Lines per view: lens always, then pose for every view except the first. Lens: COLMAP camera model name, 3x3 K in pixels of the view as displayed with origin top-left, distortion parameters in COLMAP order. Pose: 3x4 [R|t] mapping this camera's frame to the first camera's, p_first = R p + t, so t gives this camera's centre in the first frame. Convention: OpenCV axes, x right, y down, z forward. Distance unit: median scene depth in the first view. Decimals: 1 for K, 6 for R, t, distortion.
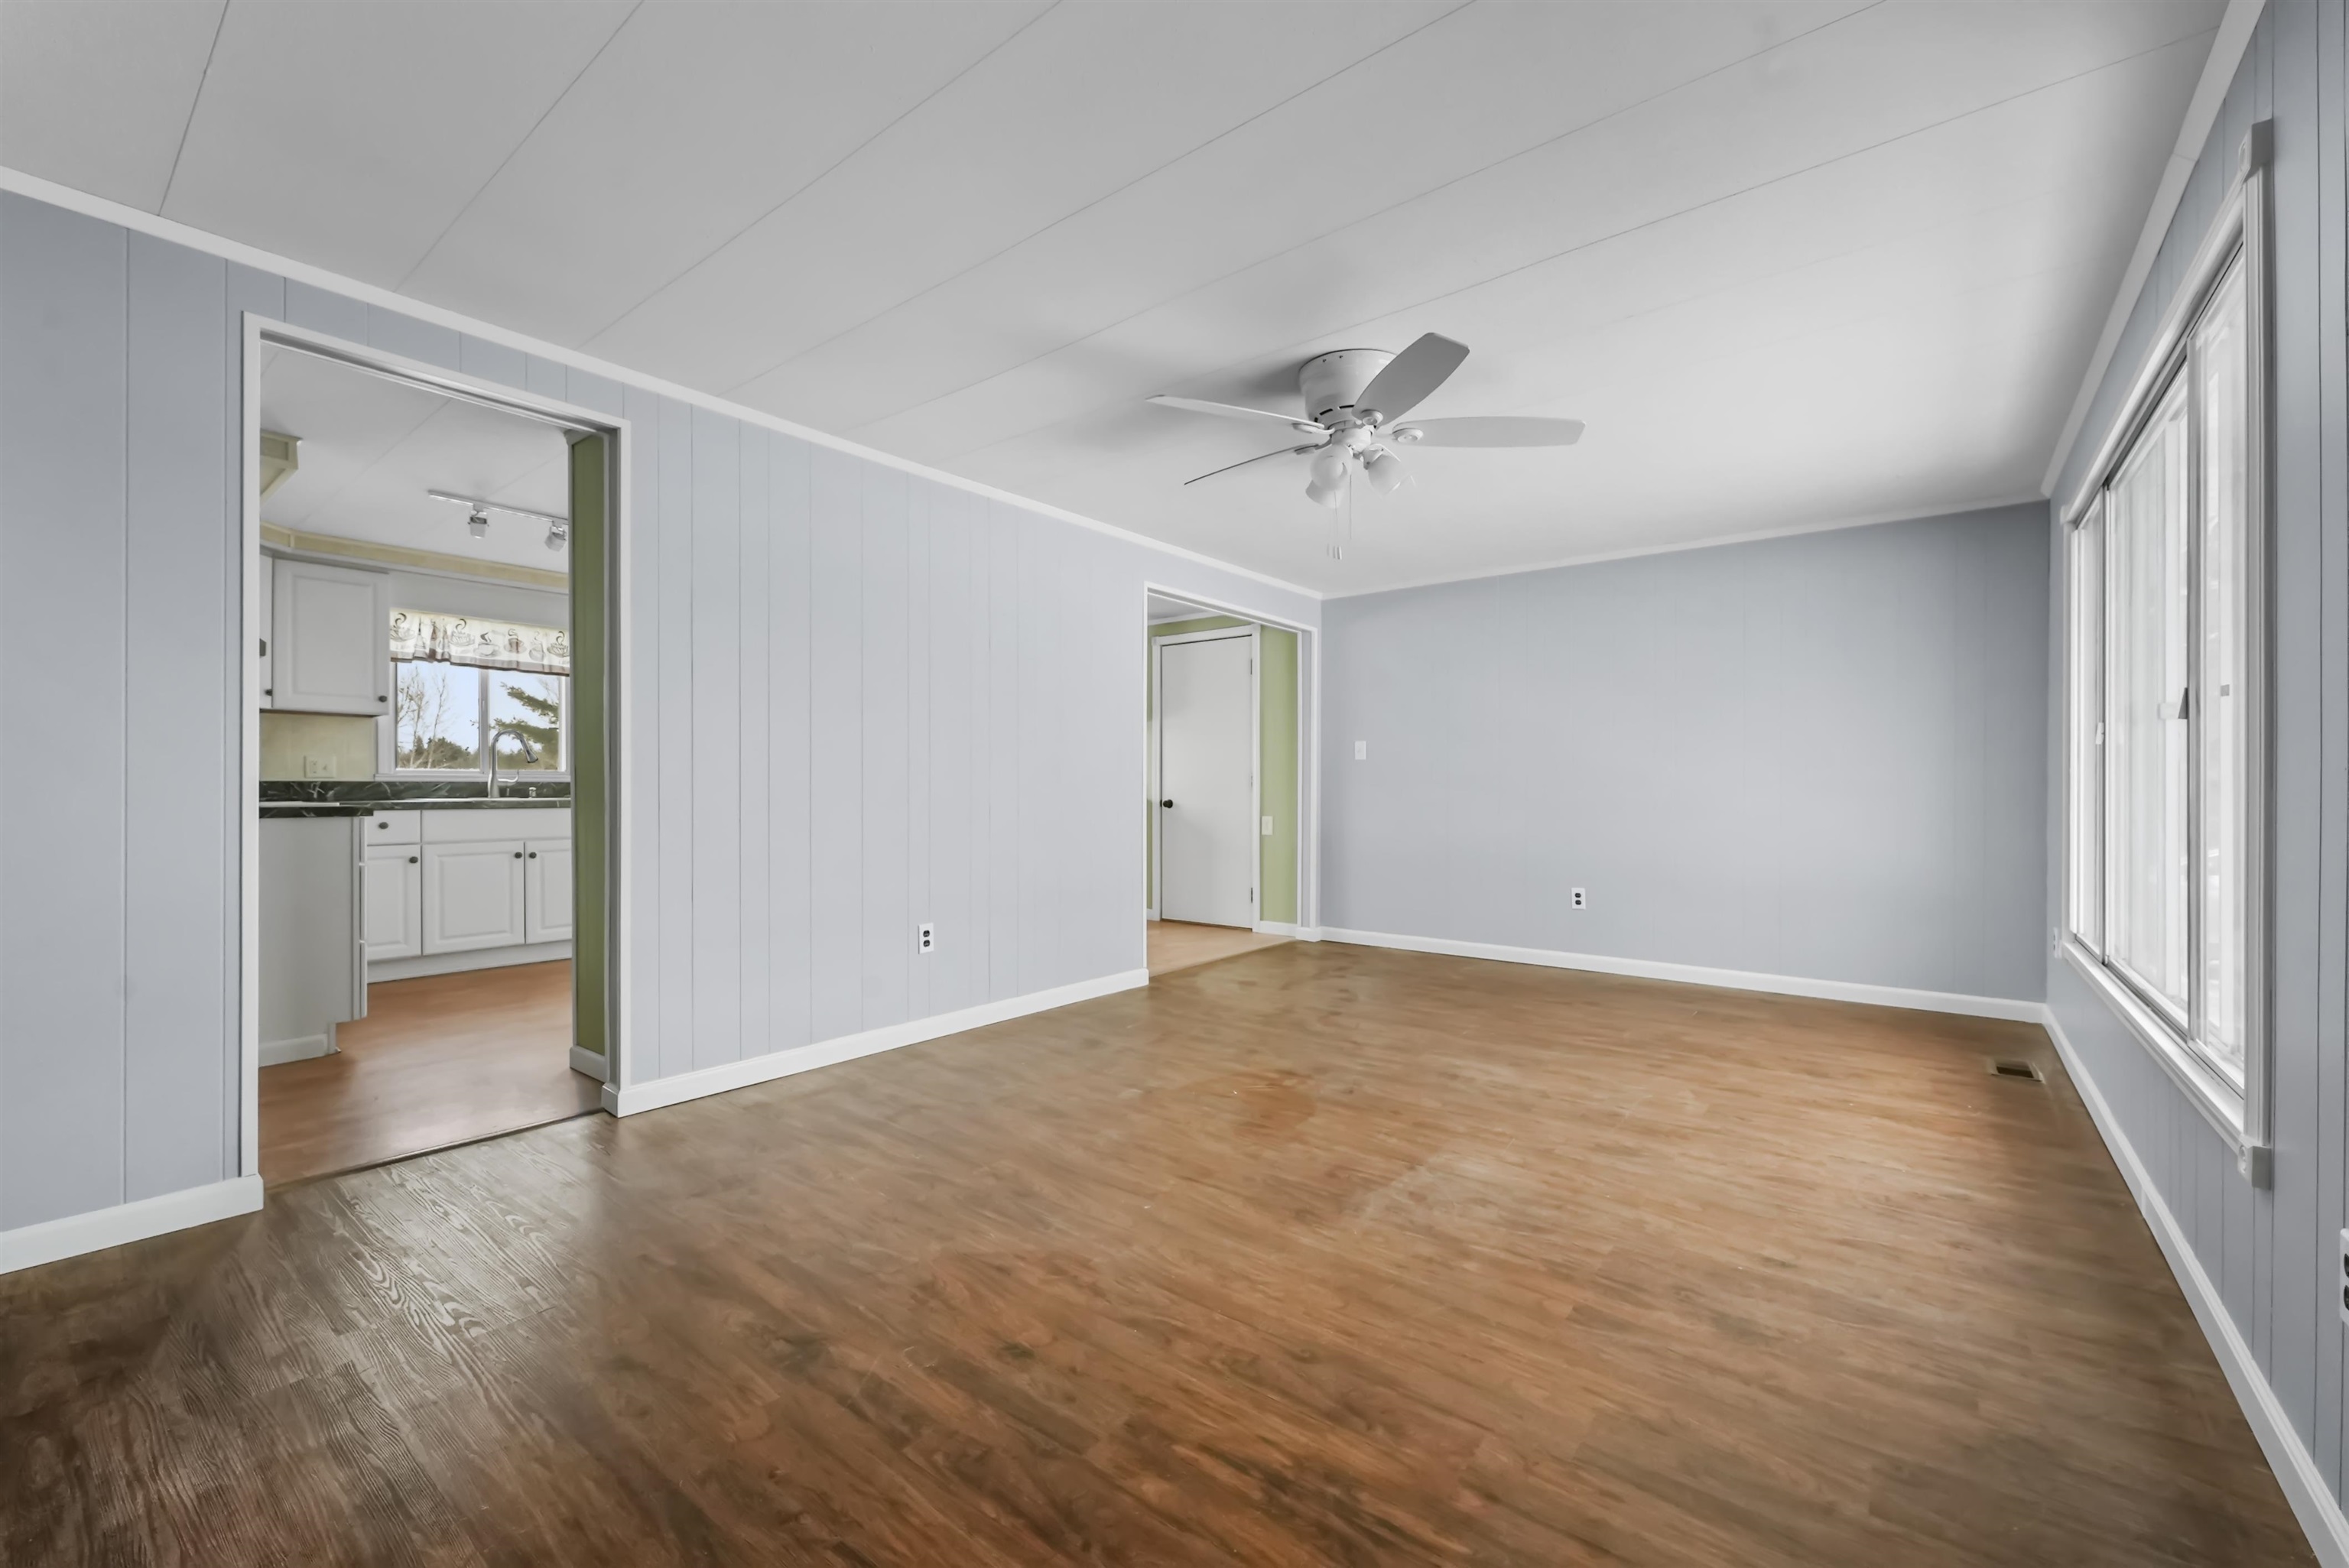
lens RADIAL K [[953.1, 0, 1182.6], [0, 953.1, 779.9], [0, 0, 1]] dist [0.000440, 0.000219]
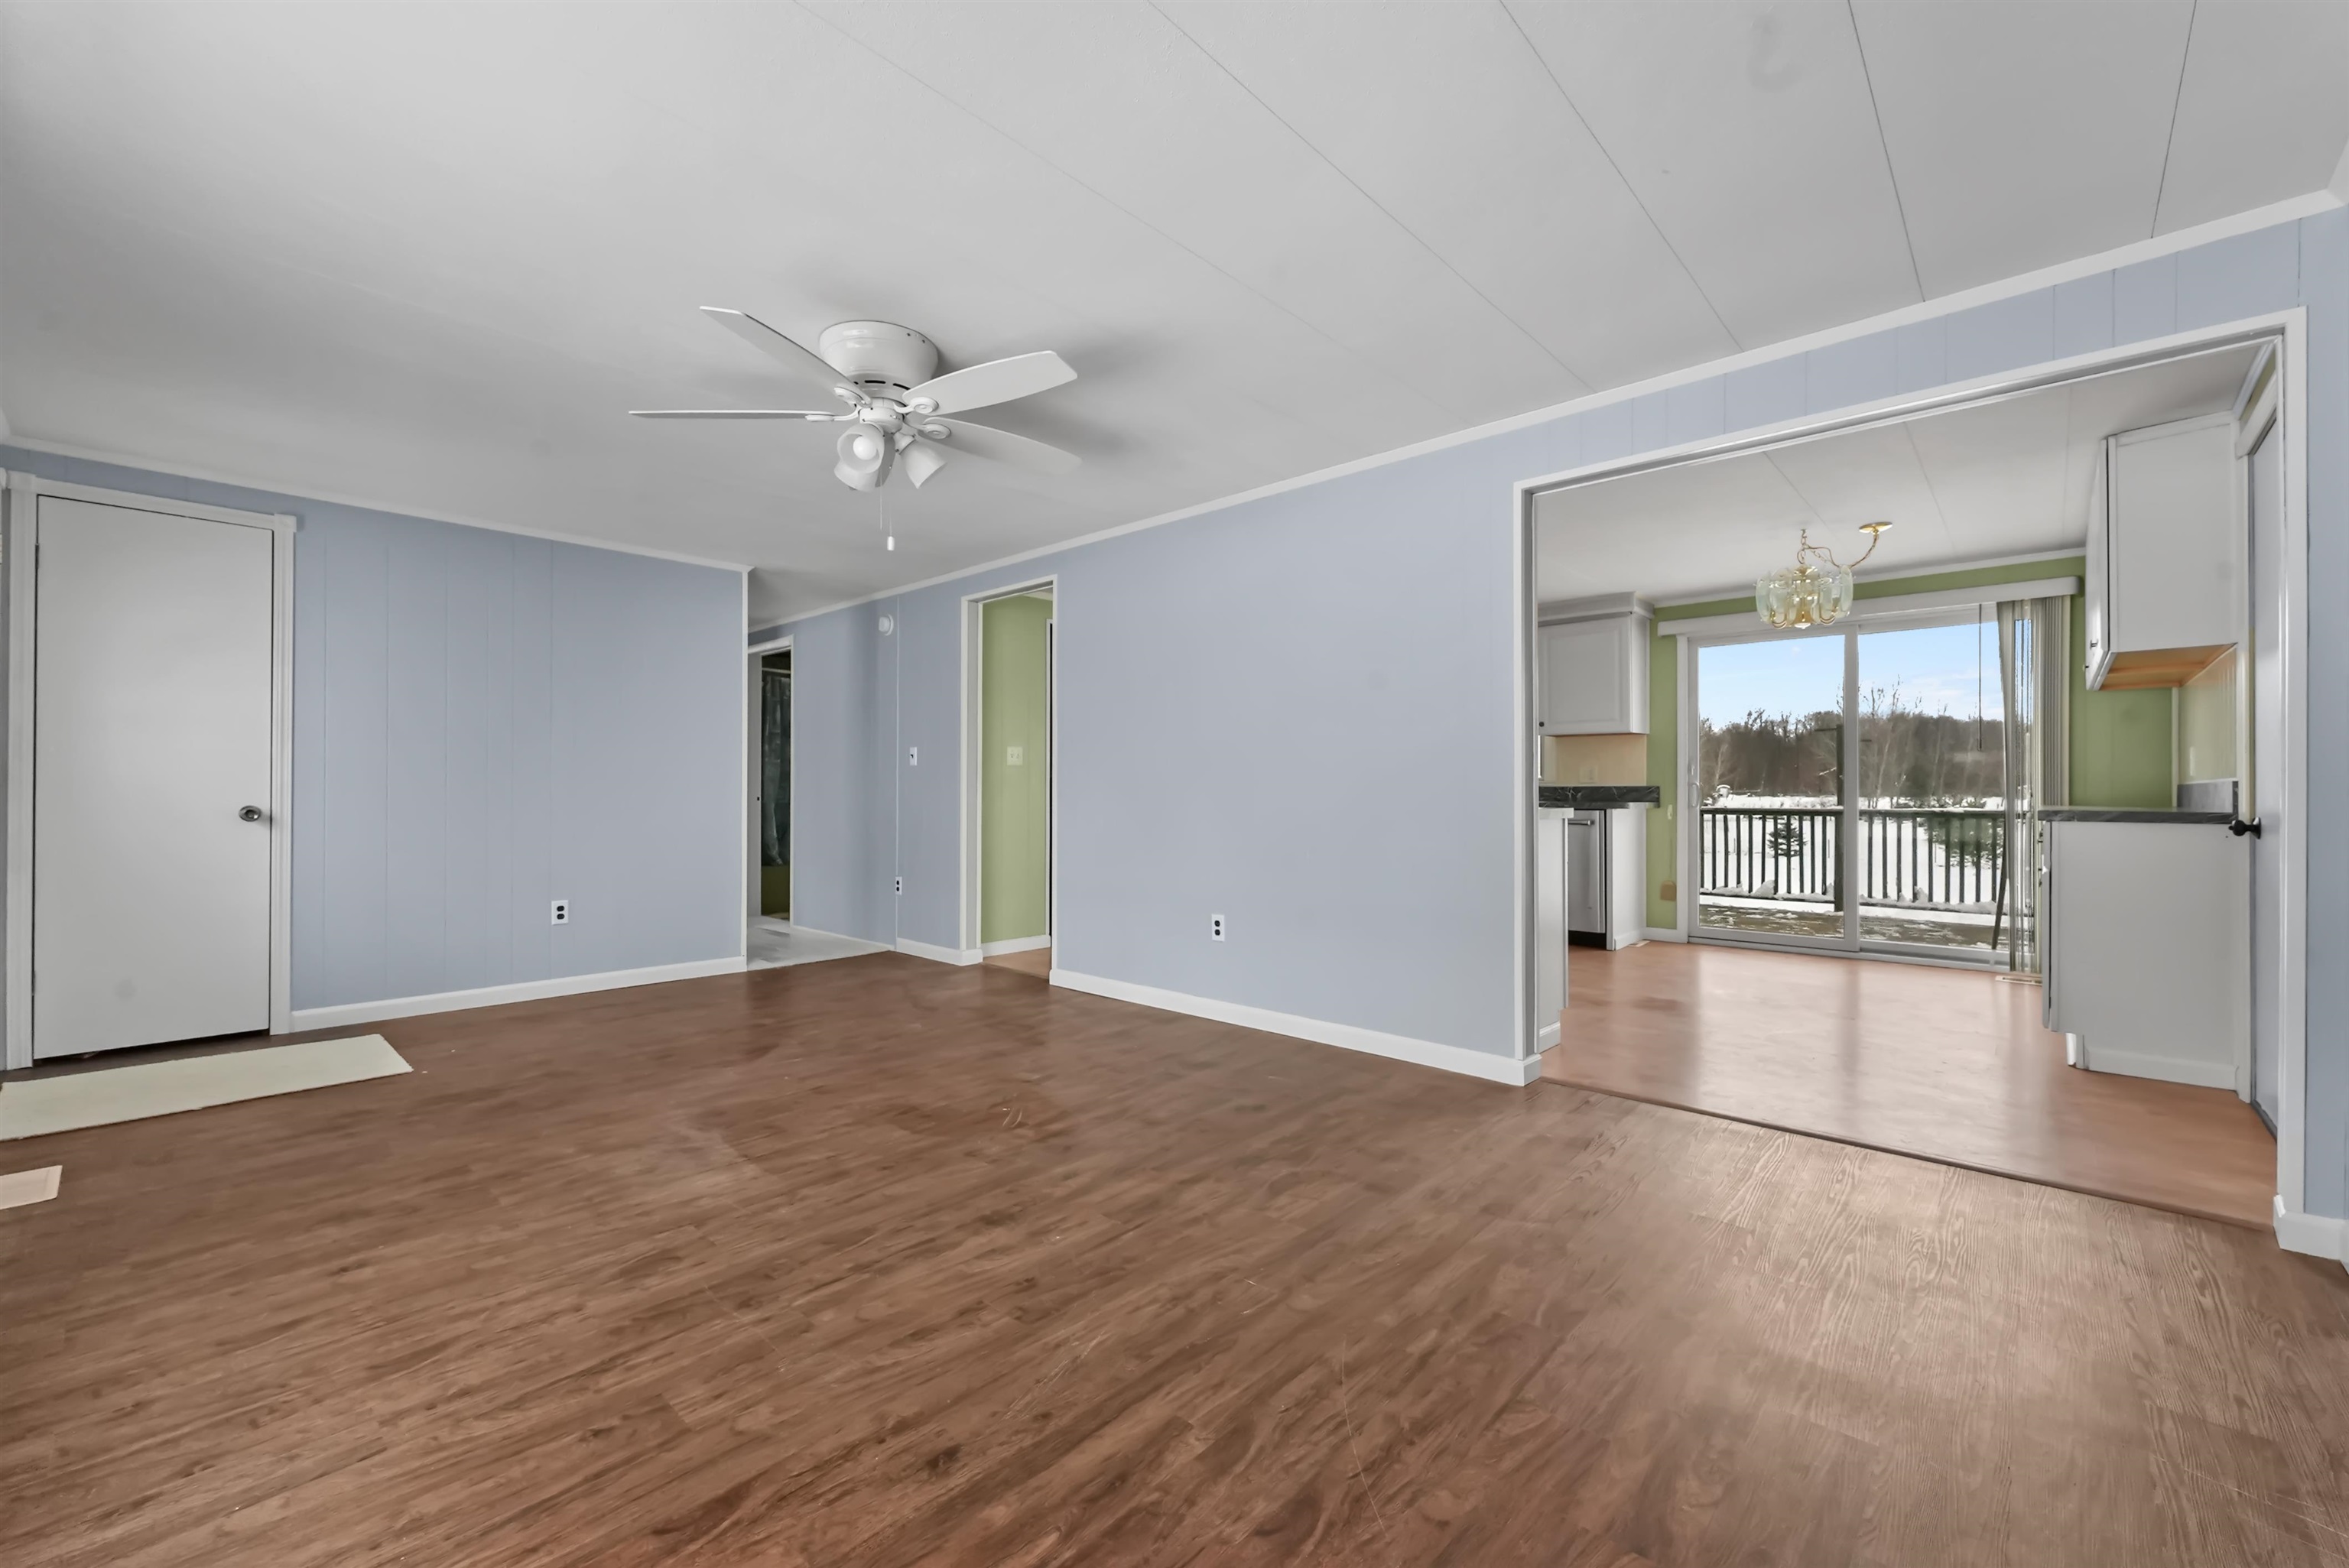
lens RADIAL K [[953.1, 0, 1171.4], [0, 953.1, 785.8], [0, 0, 1]] dist [0.000440, 0.000219]
pose [[-0.088149, -0.005191, -0.996094, 1.099087], [0.005205, 0.999970, -0.005671, 0.012007], [0.996094, -0.005685, -0.088119, 1.386097]]
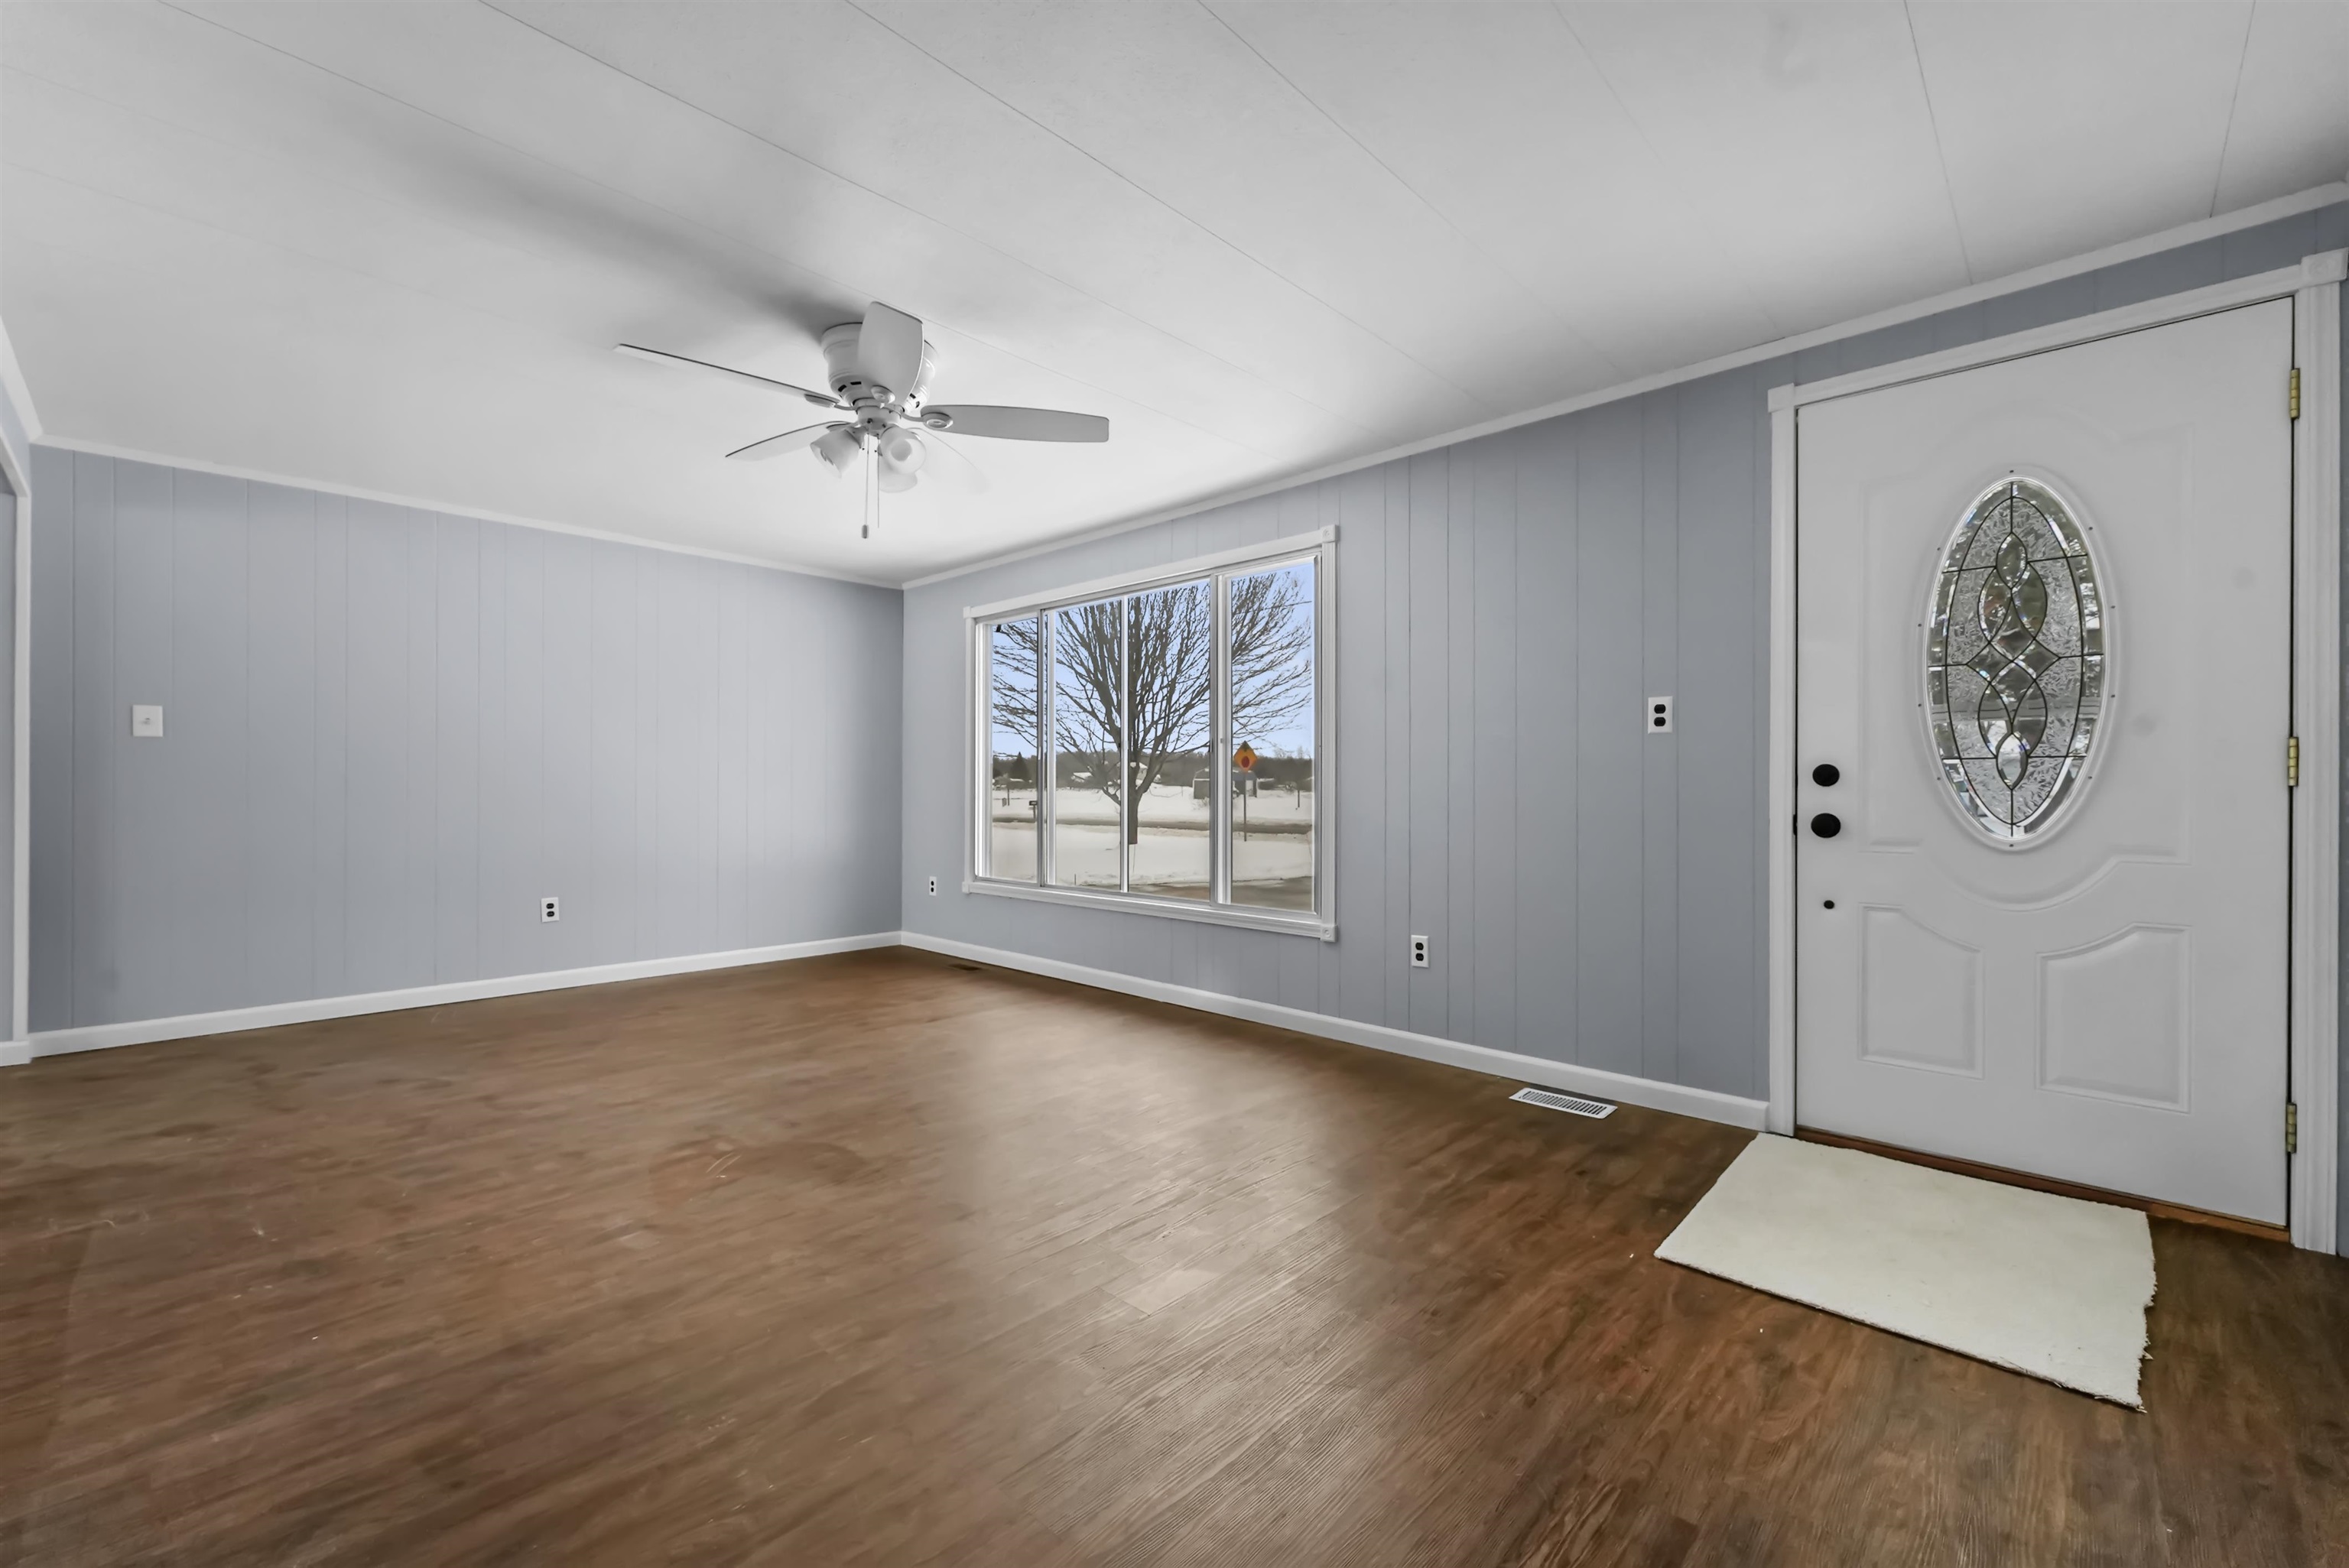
lens RADIAL K [[953.1, 0, 1184.9], [0, 953.1, 795.5], [0, 0, 1]] dist [0.000440, 0.000219]
pose [[0.089431, -0.011365, 0.995928, -0.756321], [-0.009652, 0.999878, 0.012277, 0.004005], [-0.995946, -0.010711, 0.089310, 0.616846]]
